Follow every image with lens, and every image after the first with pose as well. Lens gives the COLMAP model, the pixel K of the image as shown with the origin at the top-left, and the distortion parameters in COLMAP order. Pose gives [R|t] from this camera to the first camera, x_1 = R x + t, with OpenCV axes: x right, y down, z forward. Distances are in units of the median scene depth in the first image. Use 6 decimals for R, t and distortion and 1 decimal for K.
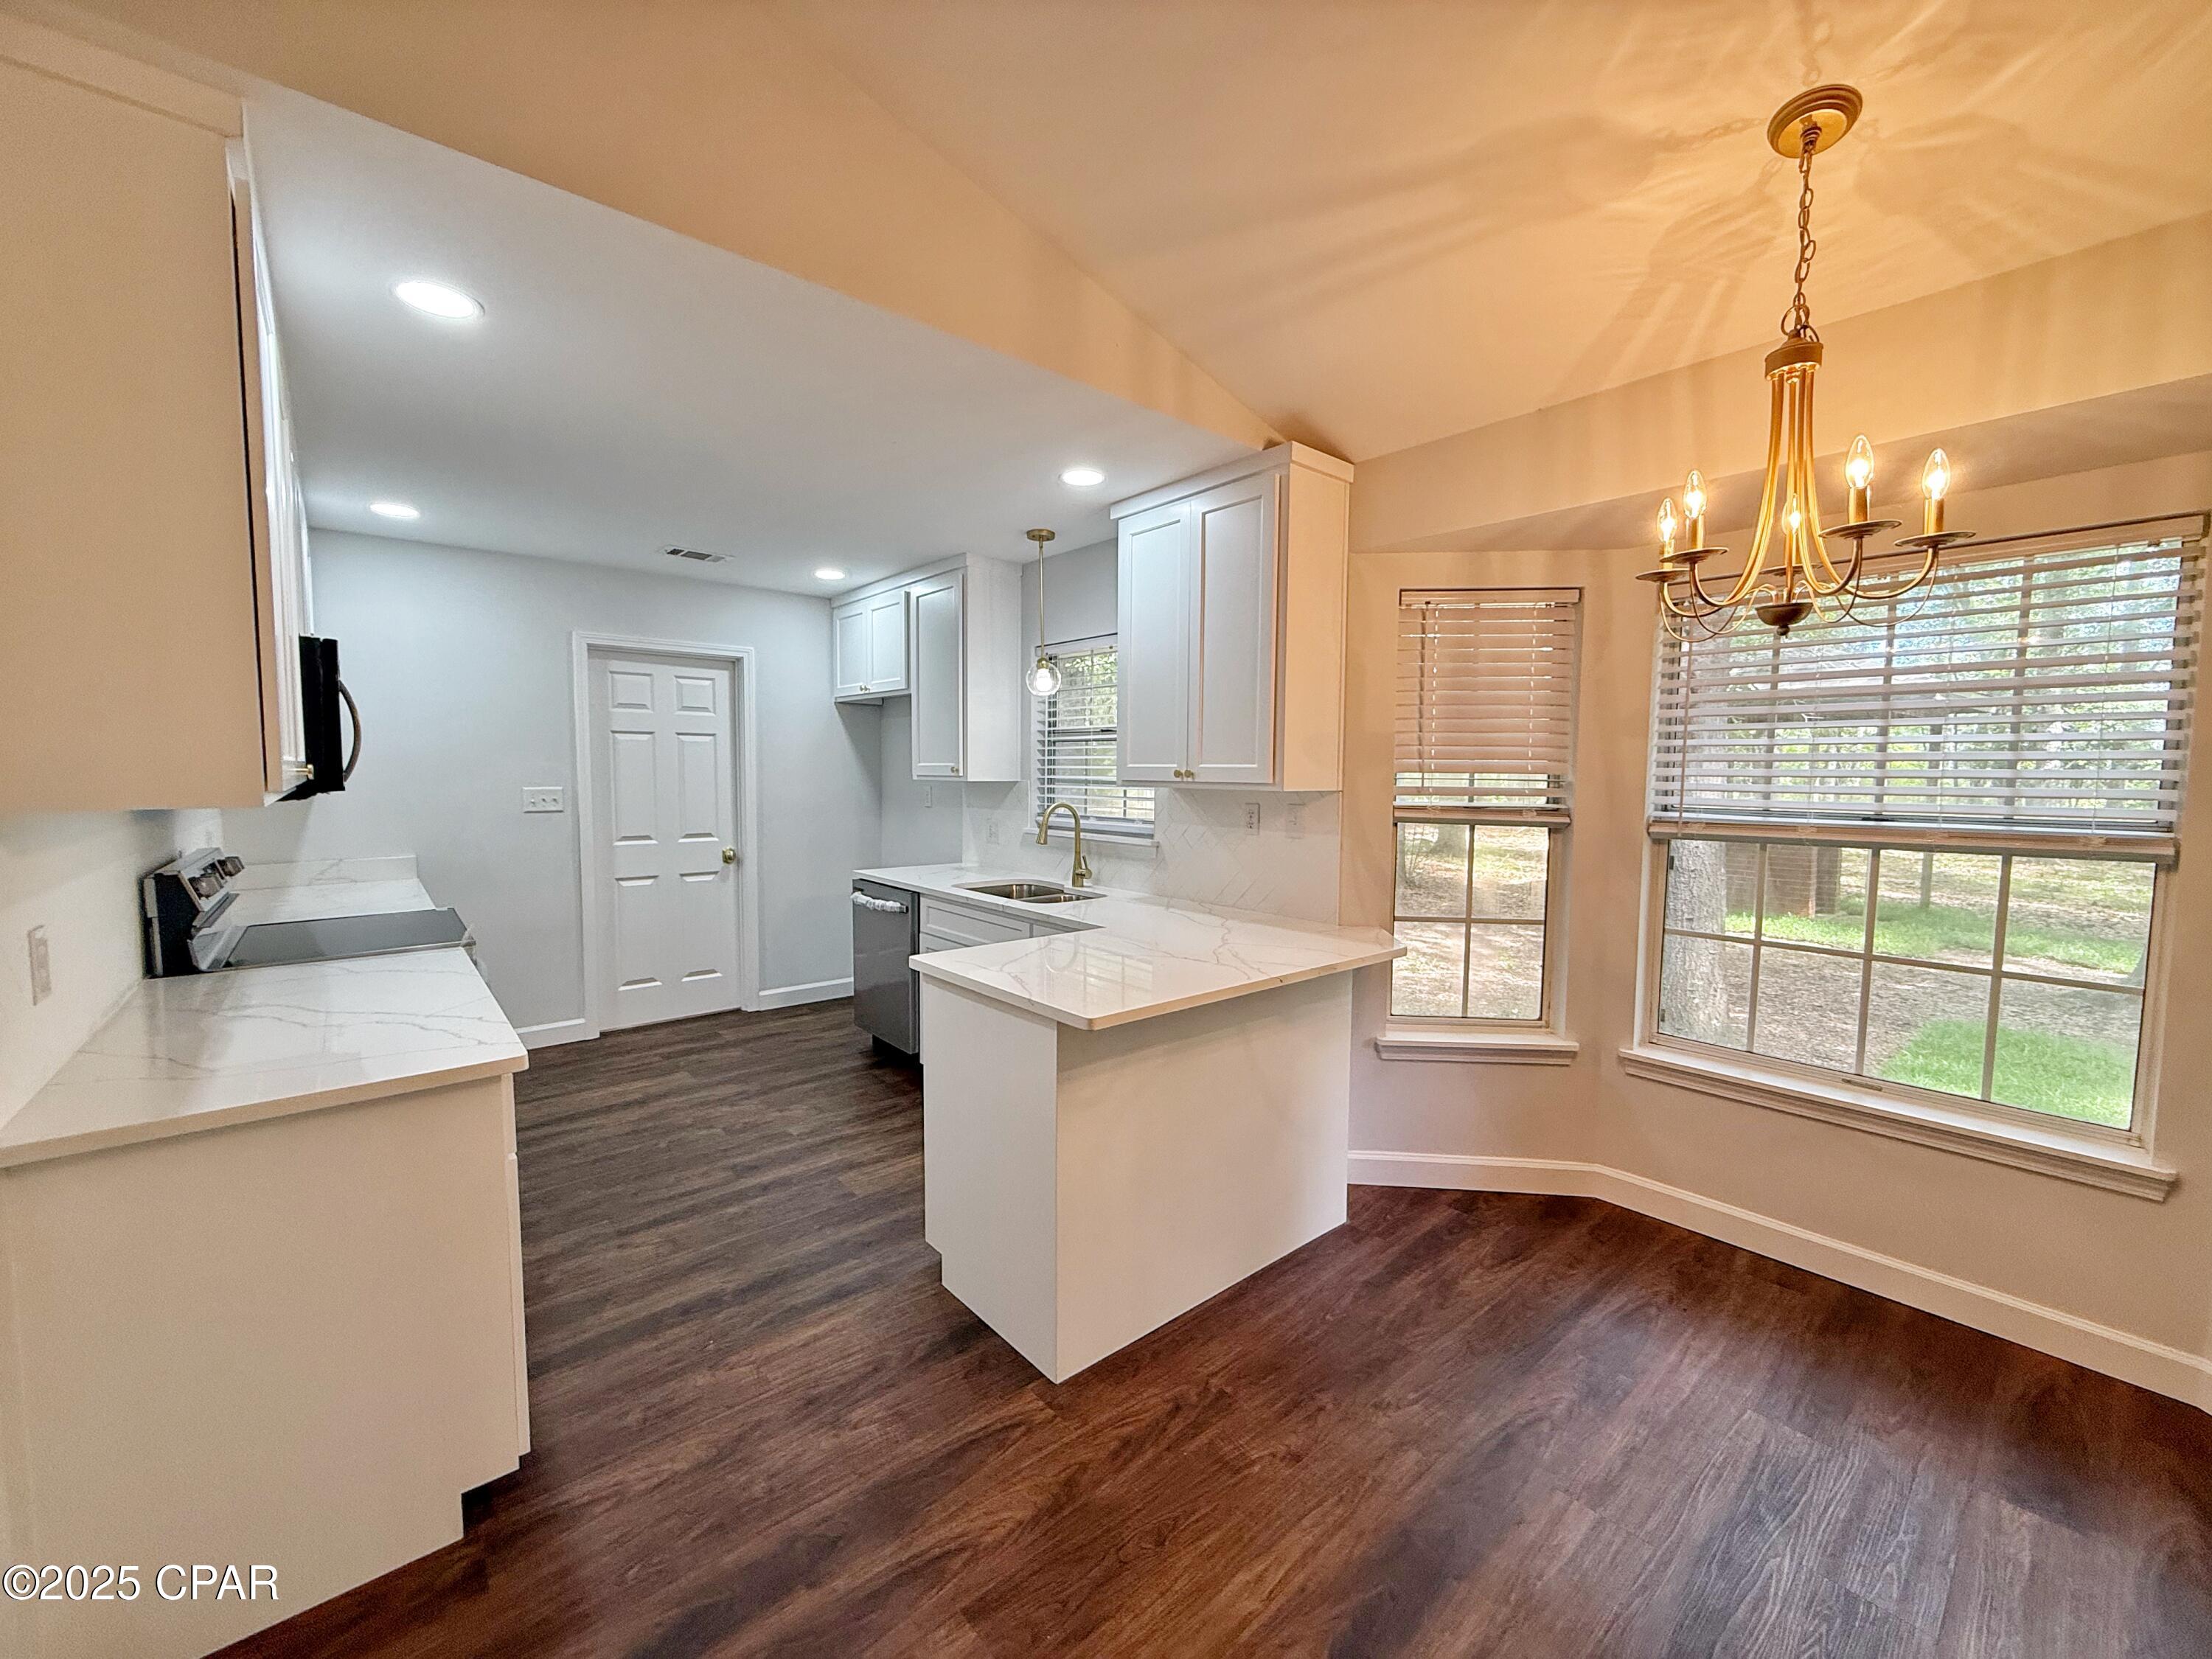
lens RADIAL K [[879.7, 0, 1099.1], [0, 879.7, 828.8], [0, 0, 1]] dist [-0.000404, 0.000041]
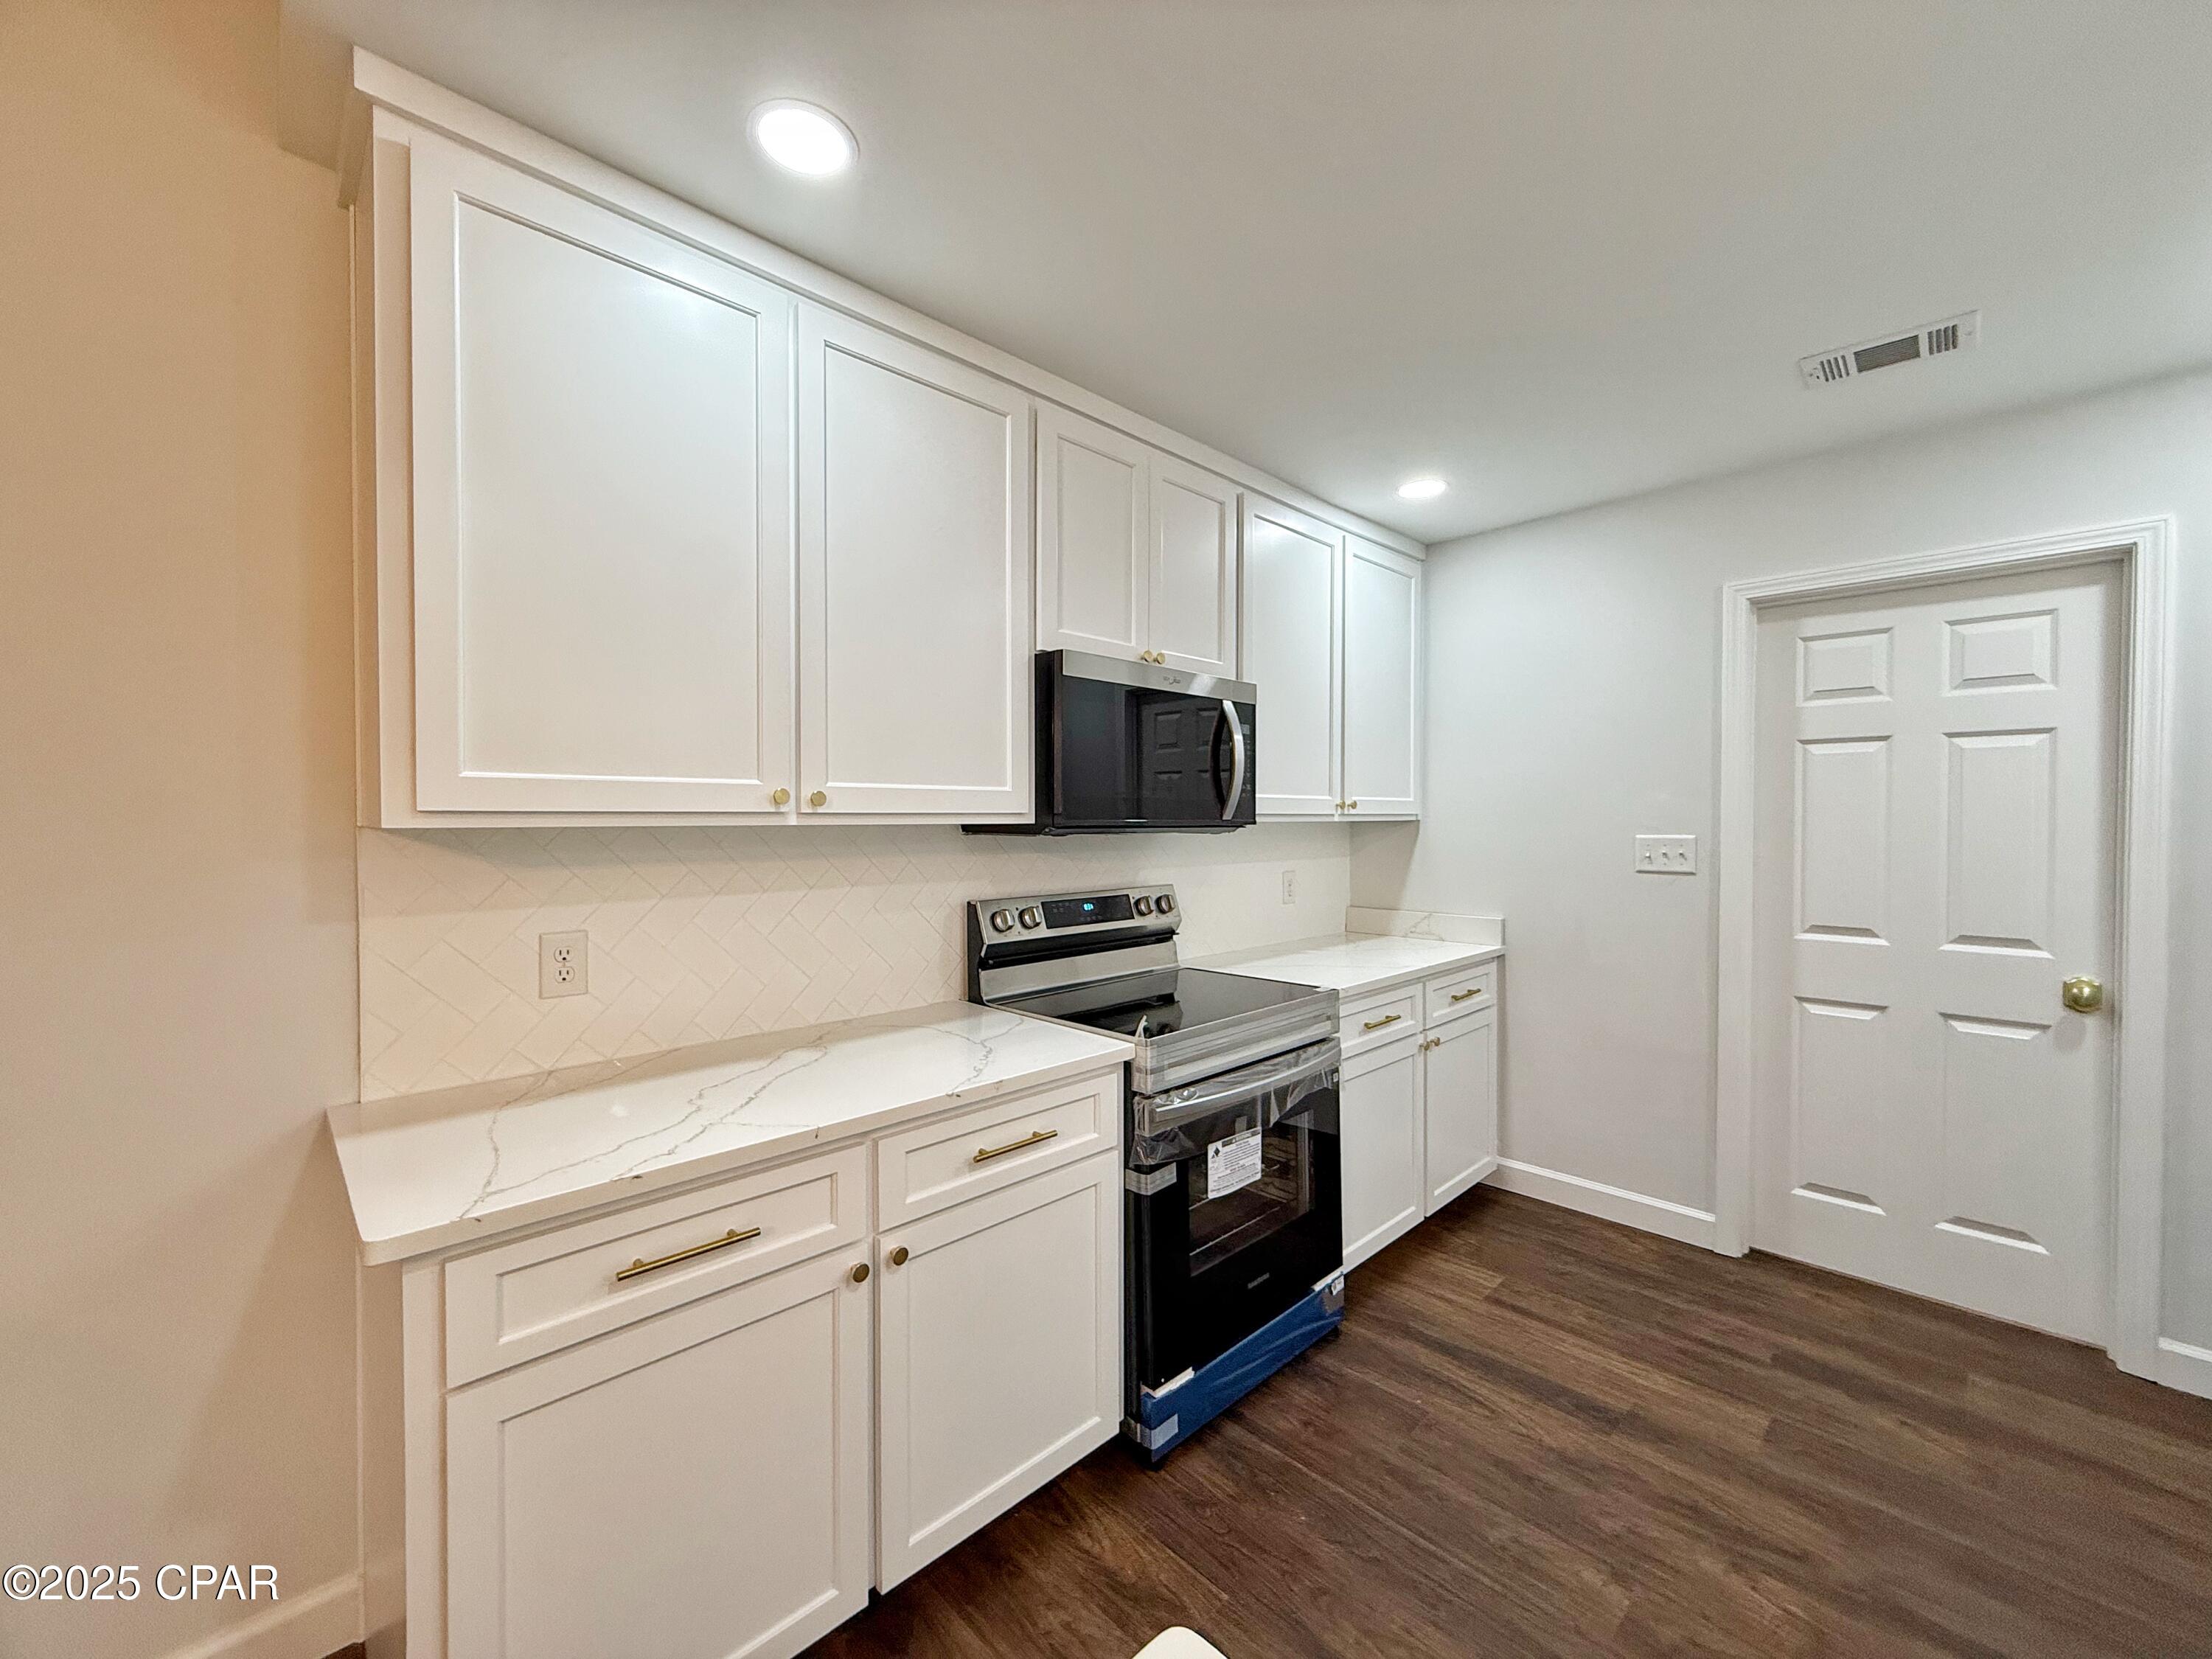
lens RADIAL K [[879.7, 0, 1099.1], [0, 879.7, 828.8], [0, 0, 1]] dist [-0.000404, 0.000041]
pose [[0.062788, 0.005925, -0.998009, -0.005899], [-0.068323, 0.997662, 0.001625, -0.025612], [0.995686, 0.068085, 0.063046, 0.571414]]
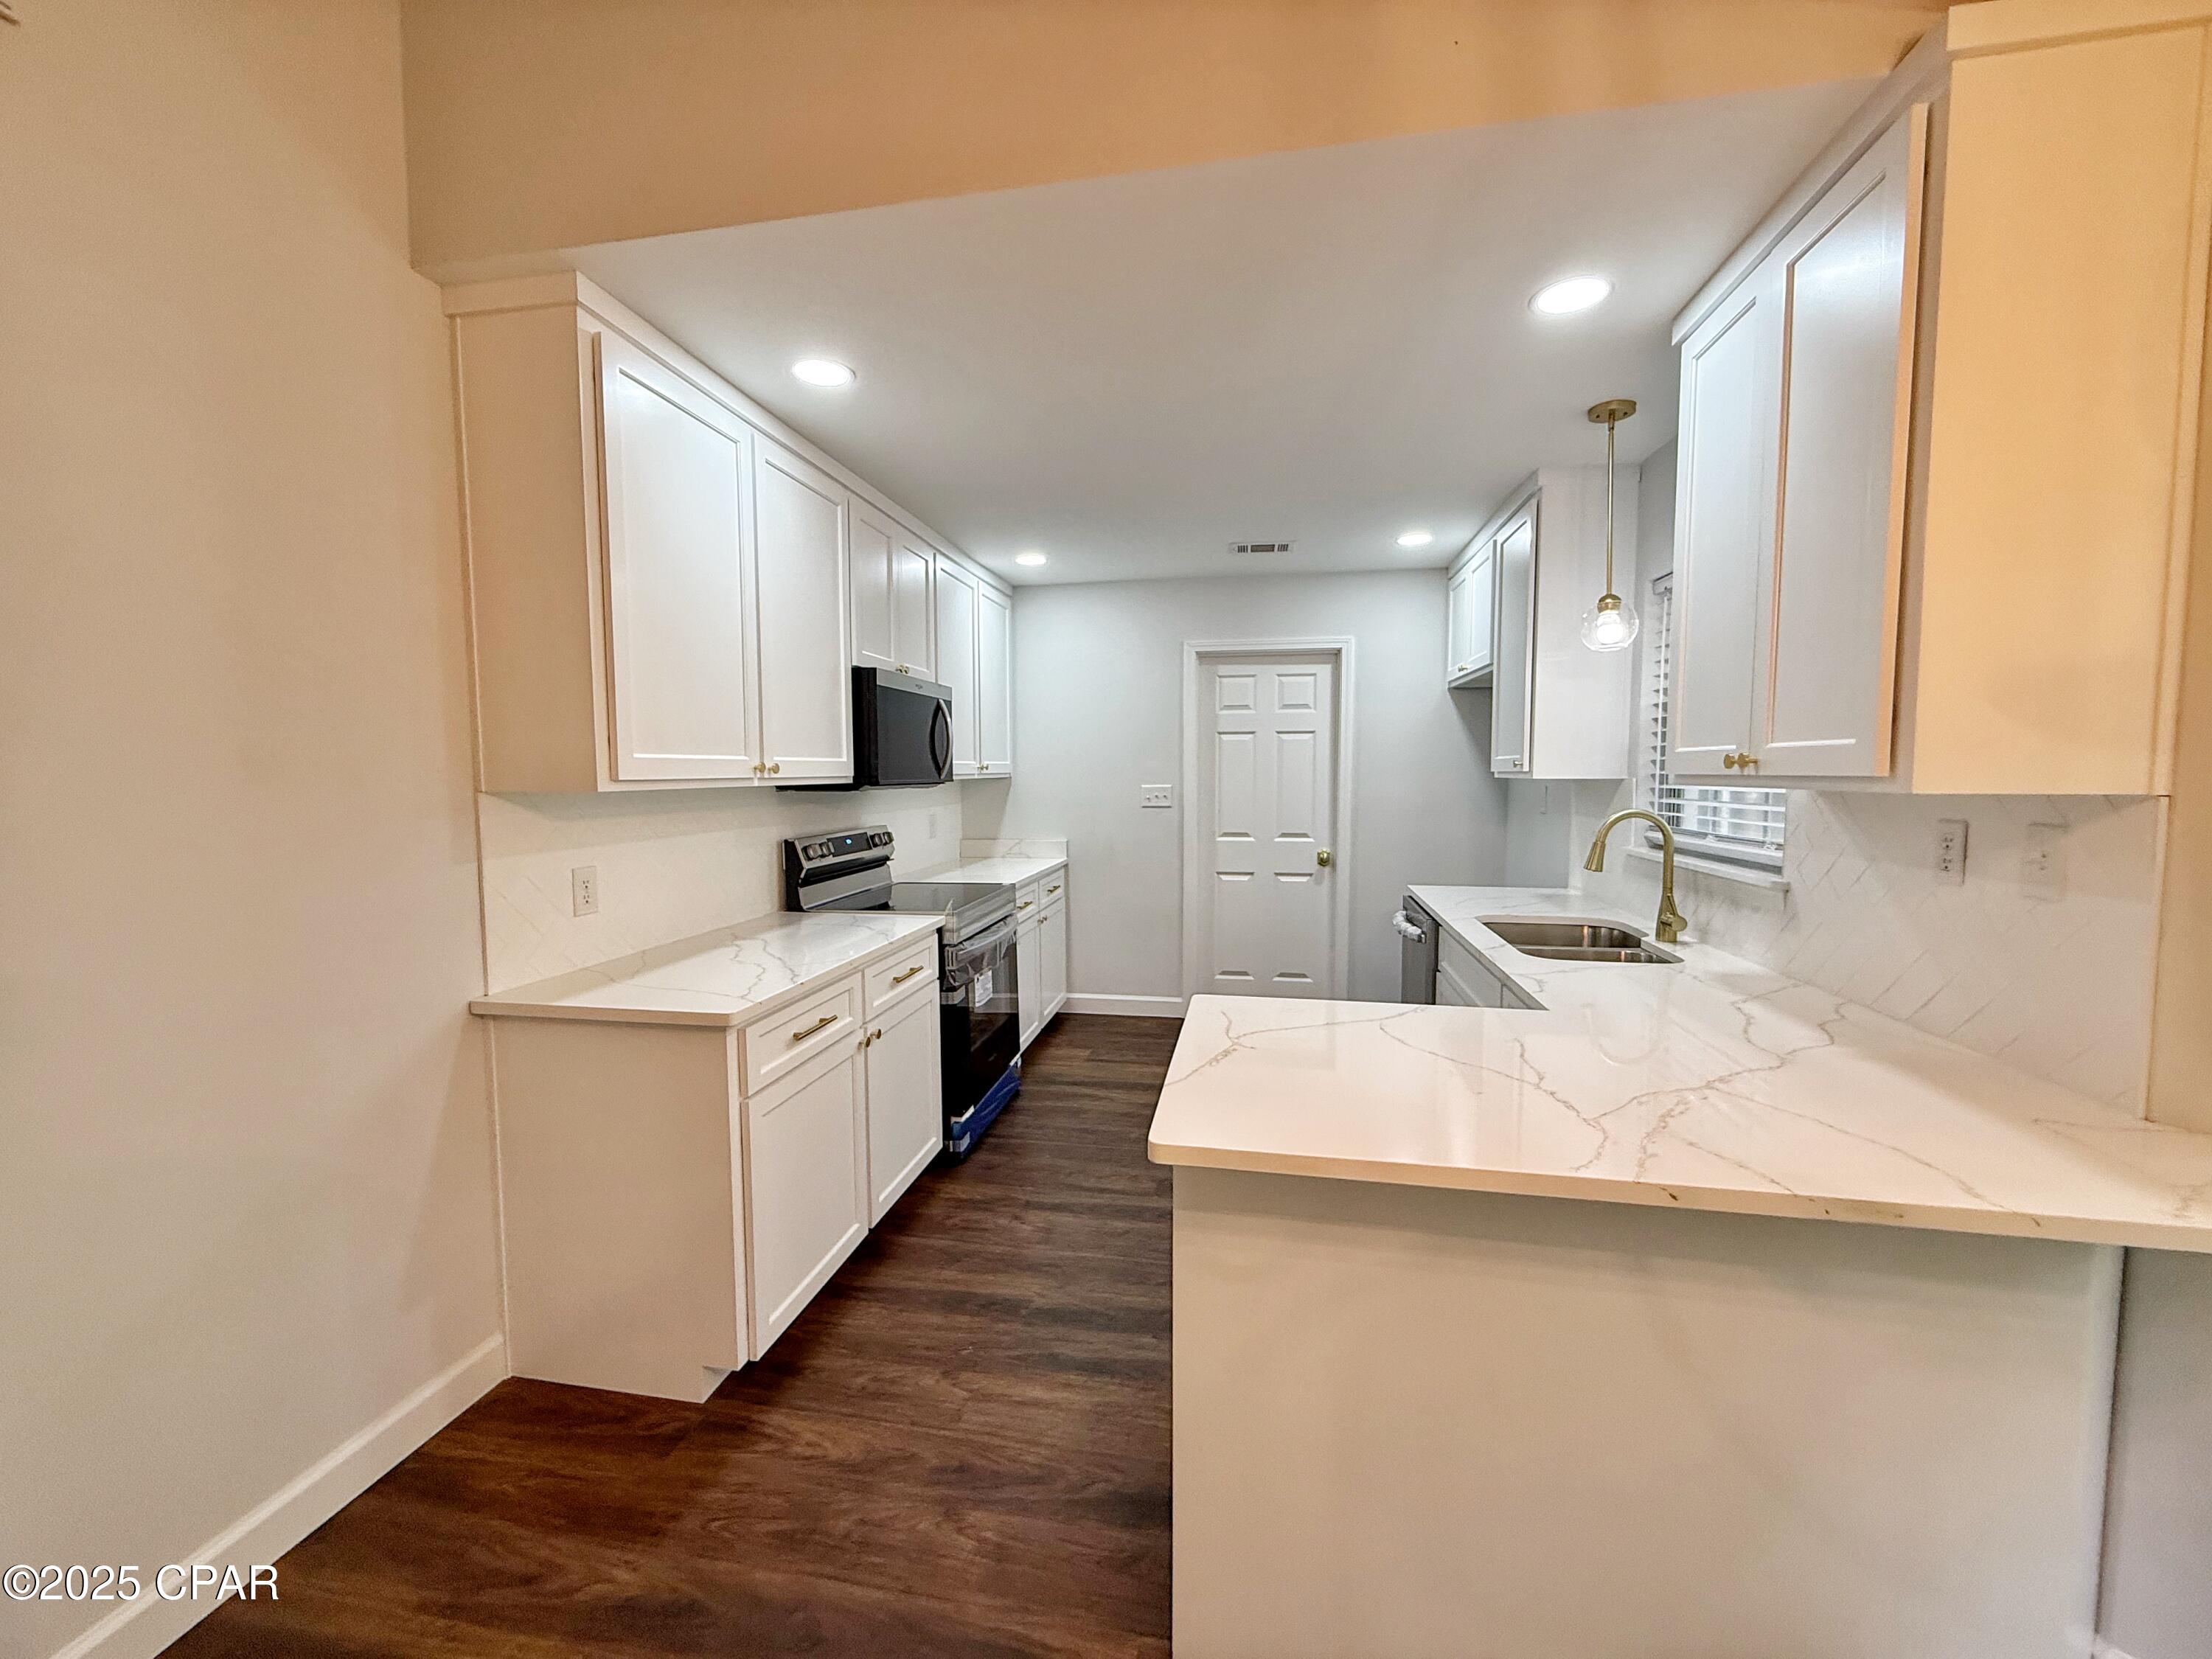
lens RADIAL K [[879.7, 0, 1099.1], [0, 879.7, 828.8], [0, 0, 1]] dist [-0.000404, 0.000041]
pose [[0.627690, 0.042291, -0.777314, 0.204516], [-0.045113, 0.998821, 0.017913, -0.009002], [0.777156, 0.023823, 0.628858, 0.256463]]
